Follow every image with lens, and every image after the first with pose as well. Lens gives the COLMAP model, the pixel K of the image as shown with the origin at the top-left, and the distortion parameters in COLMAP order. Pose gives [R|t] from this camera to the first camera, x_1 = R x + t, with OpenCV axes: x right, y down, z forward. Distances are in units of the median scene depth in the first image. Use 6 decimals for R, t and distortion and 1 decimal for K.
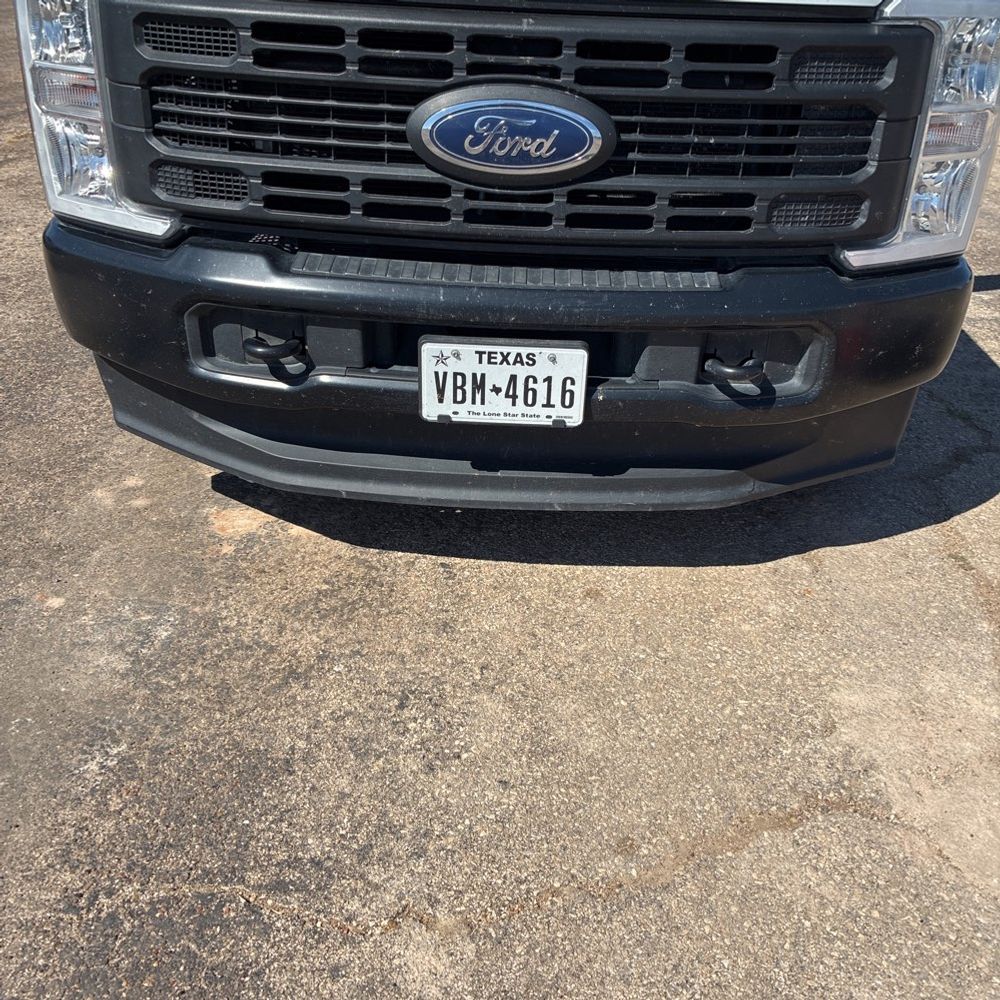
lens RADIAL K [[1013.0, 0, 478.1], [0, 1013.0, 499.2], [0, 0, 1]] dist [0.007483, -0.022301]
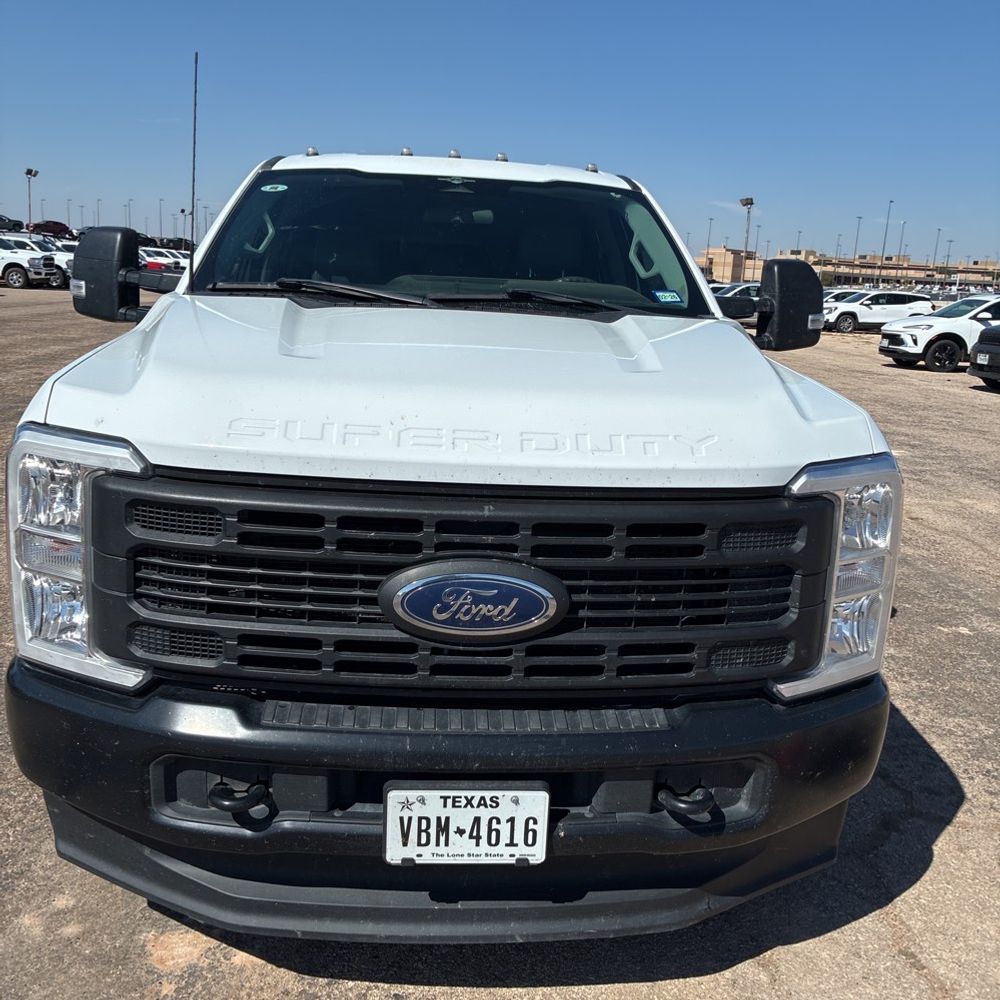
lens RADIAL K [[1013.0, 0, 478.1], [0, 1013.0, 499.2], [0, 0, 1]] dist [0.007483, -0.022301]
pose [[0.995532, -0.003586, 0.094361, -0.058994], [0.029925, 0.959755, -0.279239, -0.143680], [-0.089562, 0.280815, 0.955574, -0.064930]]
